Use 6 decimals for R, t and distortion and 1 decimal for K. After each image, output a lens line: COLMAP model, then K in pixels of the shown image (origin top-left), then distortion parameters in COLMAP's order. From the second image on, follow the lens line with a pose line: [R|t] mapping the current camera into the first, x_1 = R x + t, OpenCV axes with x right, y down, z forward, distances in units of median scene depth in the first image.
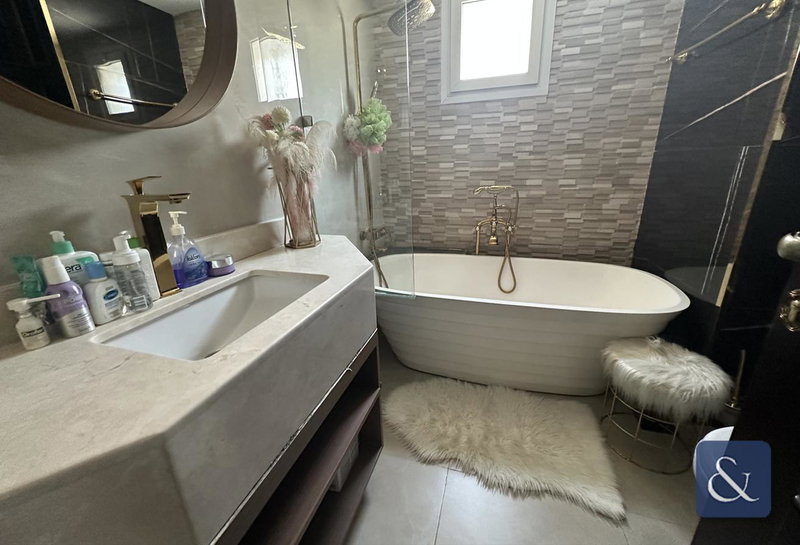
lens RADIAL K [[319.7, 0, 402.4], [0, 319.7, 271.5], [0, 0, 1]] dist [-0.002223, 0.001201]
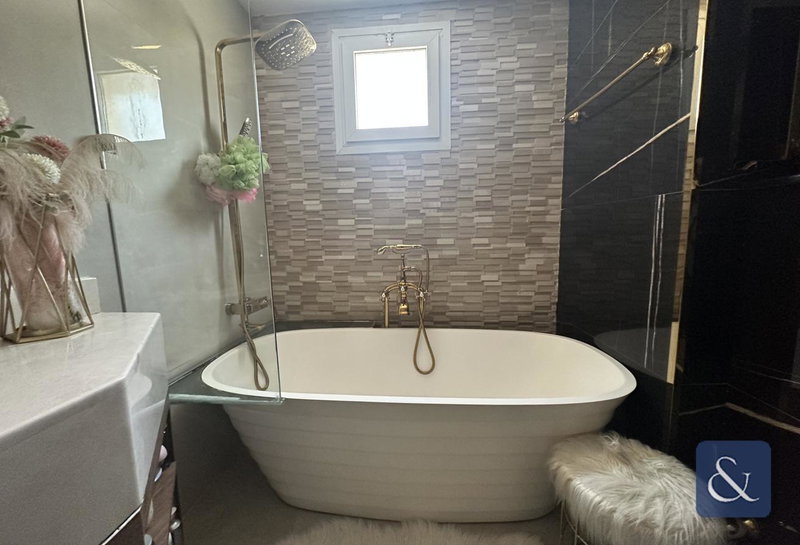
lens RADIAL K [[319.7, 0, 400.4], [0, 319.7, 276.6], [0, 0, 1]] dist [-0.002223, 0.001201]
pose [[0.977856, -0.016004, 0.208667, 0.126352], [0.056066, 0.980659, -0.187523, -0.030643], [-0.201630, 0.195070, 0.959840, 0.237700]]
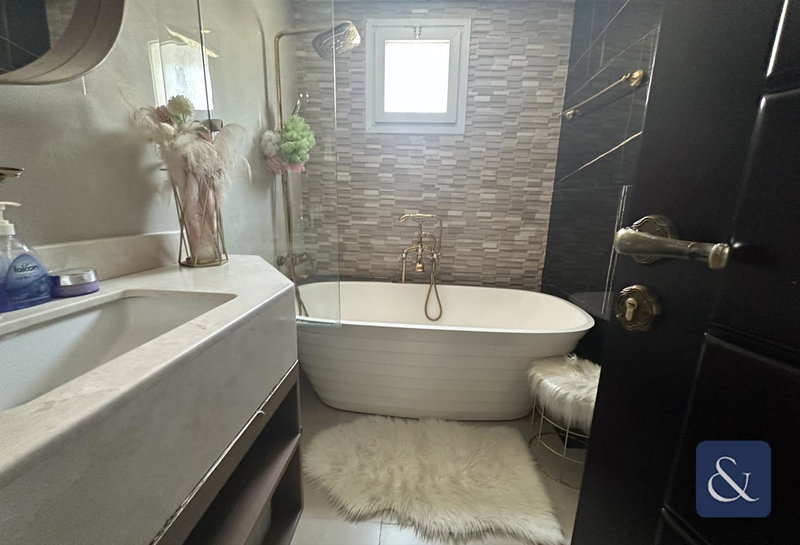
lens RADIAL K [[319.7, 0, 401.7], [0, 319.7, 273.7], [0, 0, 1]] dist [-0.002223, 0.001201]
pose [[0.970459, 0.006425, 0.241181, -0.010995], [0.018995, 0.994508, -0.102926, 0.027303], [-0.240518, 0.104466, 0.965007, 0.061241]]
